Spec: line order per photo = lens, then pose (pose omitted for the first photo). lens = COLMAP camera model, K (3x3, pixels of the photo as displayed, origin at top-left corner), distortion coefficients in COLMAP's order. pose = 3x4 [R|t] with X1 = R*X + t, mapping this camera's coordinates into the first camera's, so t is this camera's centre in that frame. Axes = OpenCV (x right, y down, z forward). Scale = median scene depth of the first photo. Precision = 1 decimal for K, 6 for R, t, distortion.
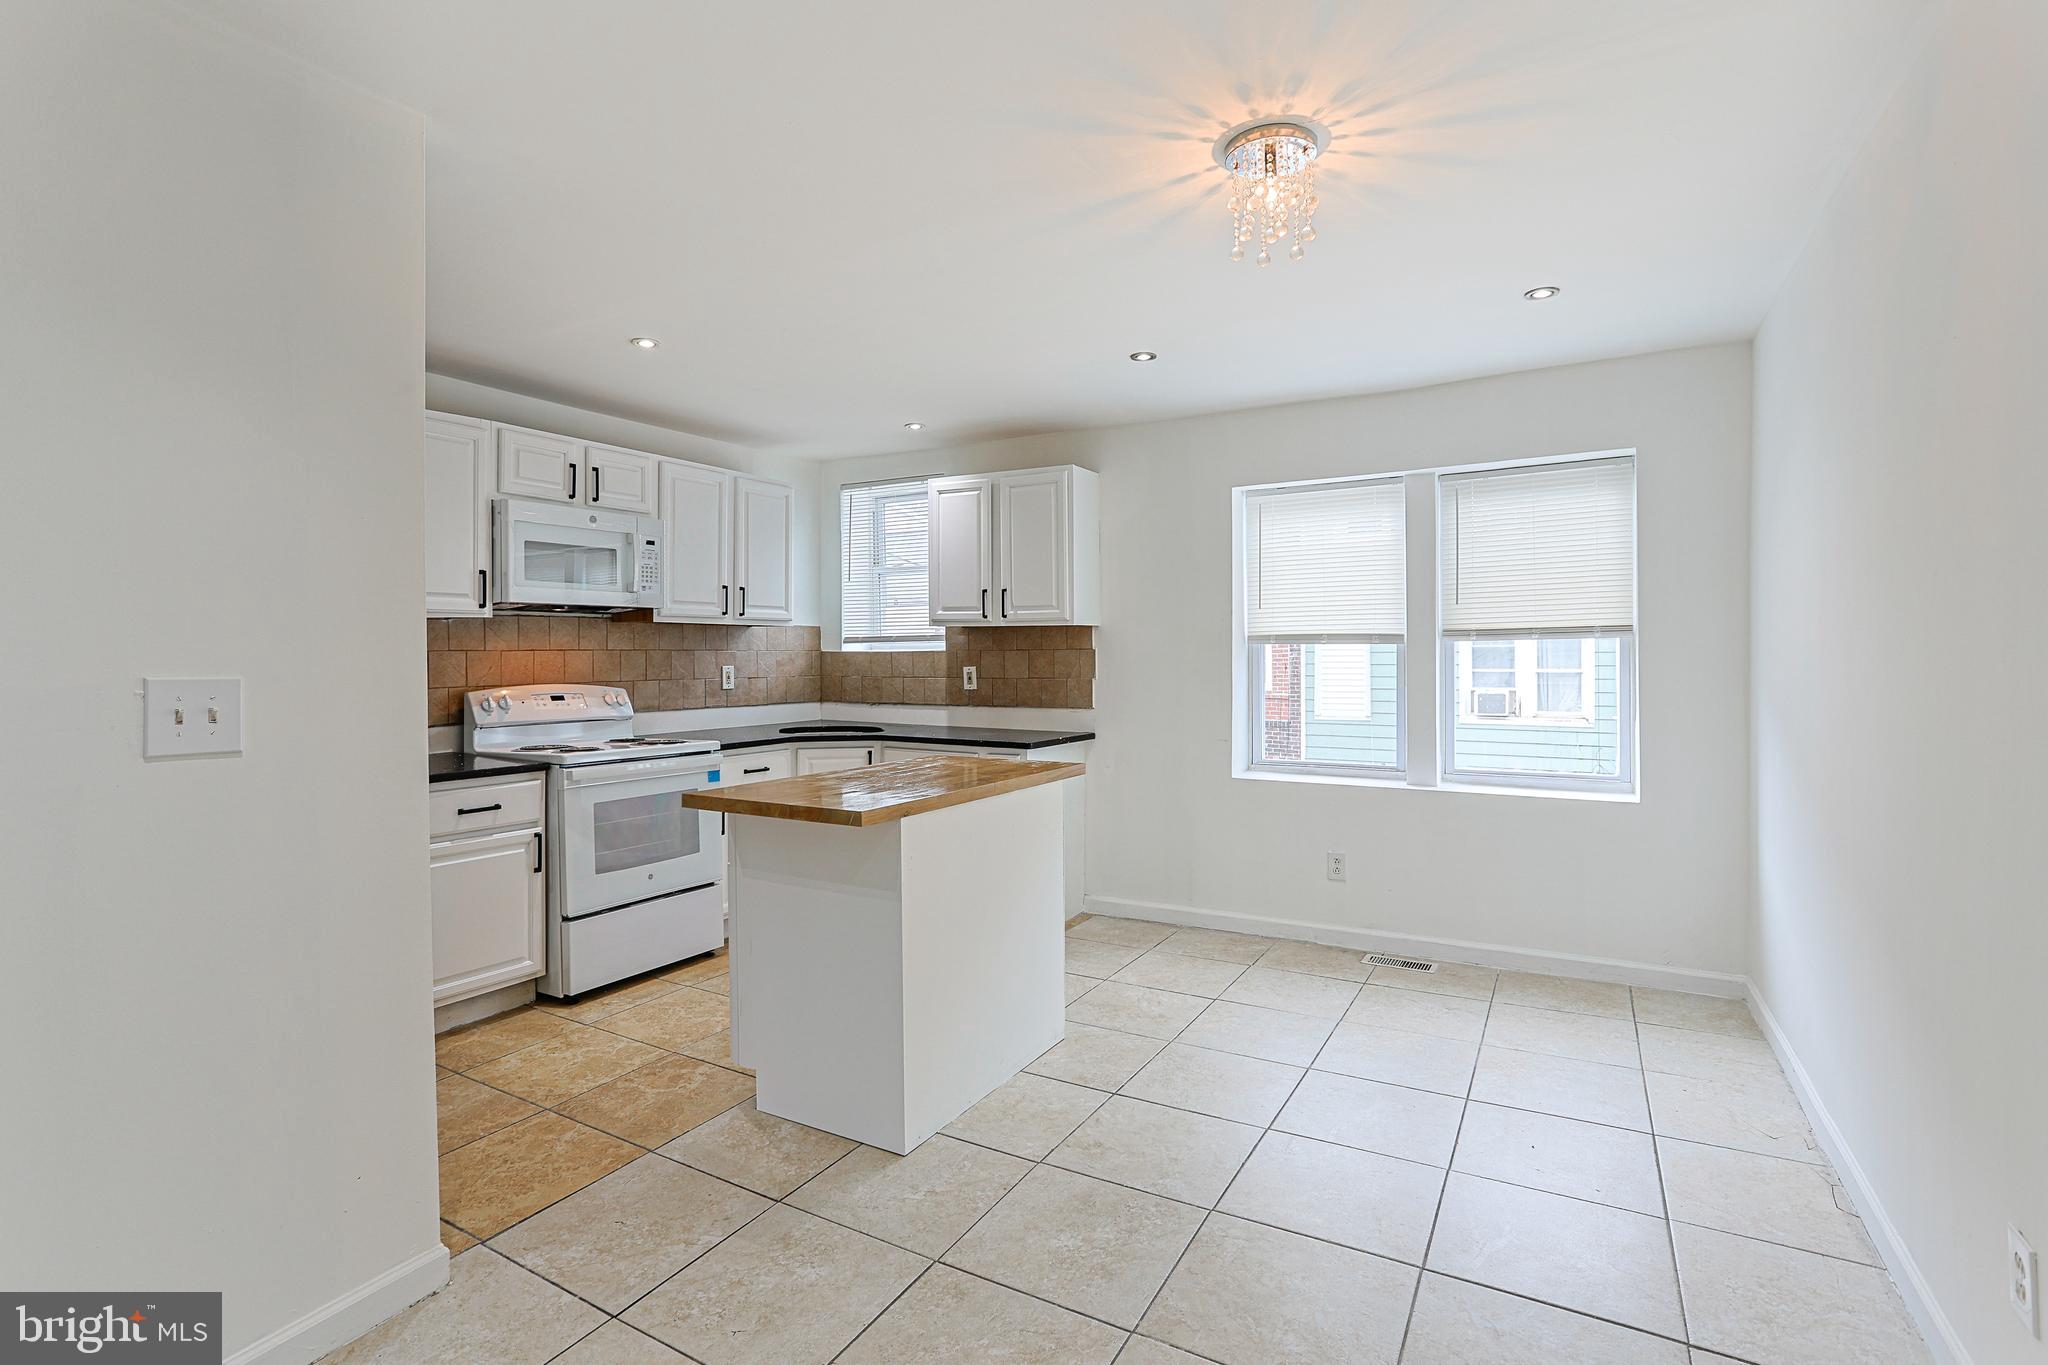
lens RADIAL K [[982.0, 0, 1009.7], [0, 982.0, 657.1], [0, 0, 1]] dist [-0.023029, 0.000144]
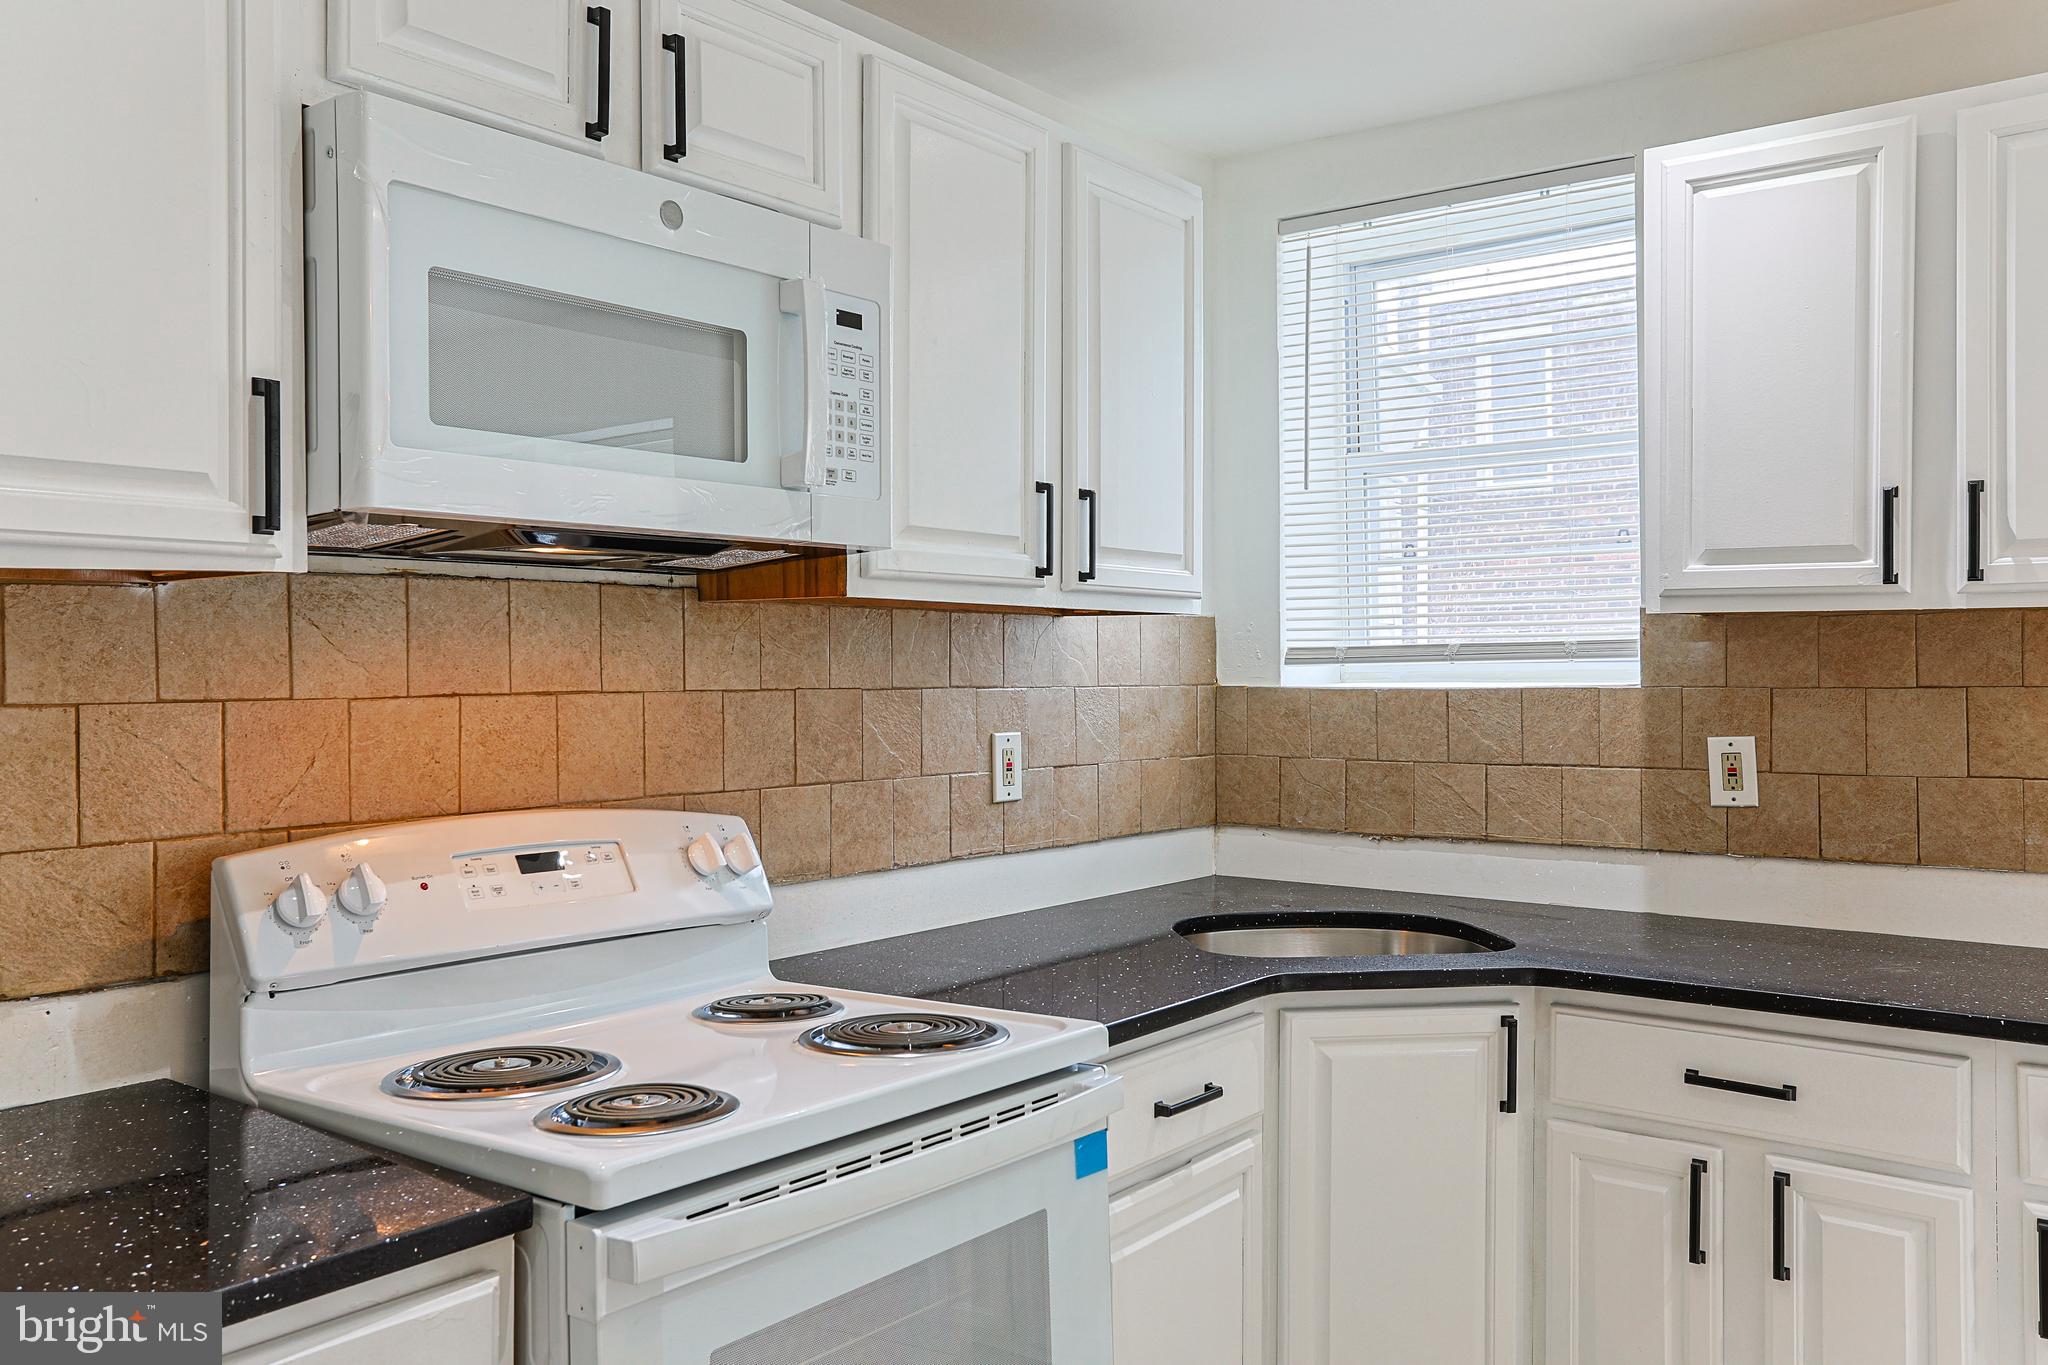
lens RADIAL K [[1663.5, 0, 1024.0], [0, 1663.5, 682.5], [0, 0, 1]] dist [-0.005408, 0.004287]
pose [[0.993273, 0.000210, -0.115799, -0.255144], [0.000035, 0.999998, 0.002116, -0.011385], [0.115799, -0.002106, 0.993270, 0.512274]]
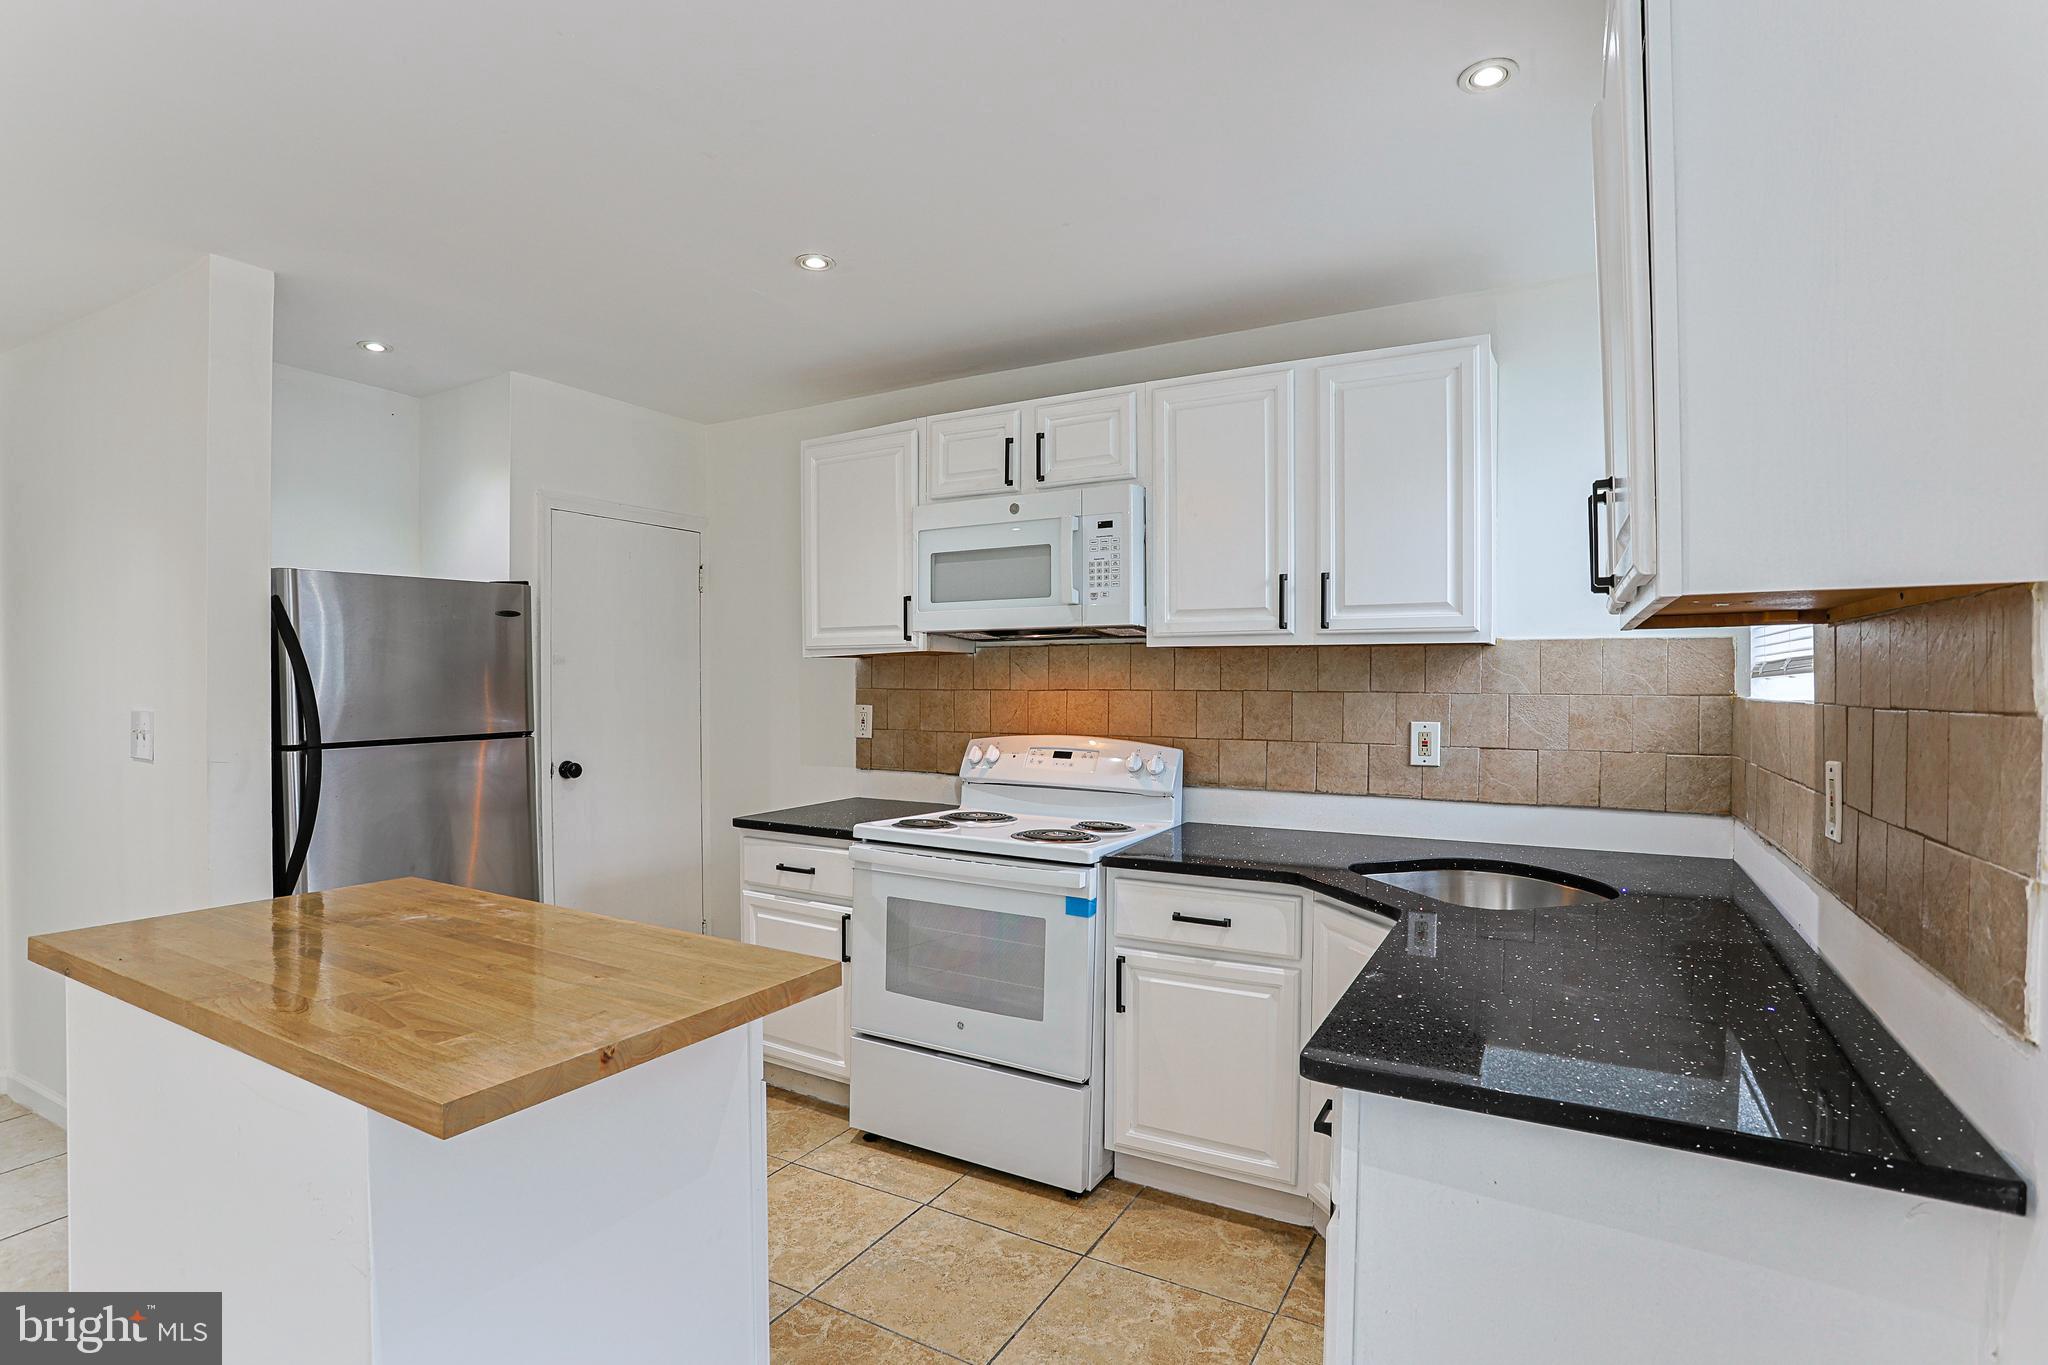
lens RADIAL K [[1005.9, 0, 1016.8], [0, 1005.9, 695.3], [0, 0, 1]] dist [-0.079386, 0.025141]
pose [[0.018114, 0.017404, -0.999684, 0.287871], [-0.007247, 0.999825, 0.017275, -0.015547], [0.999810, 0.006932, 0.018237, 0.914399]]
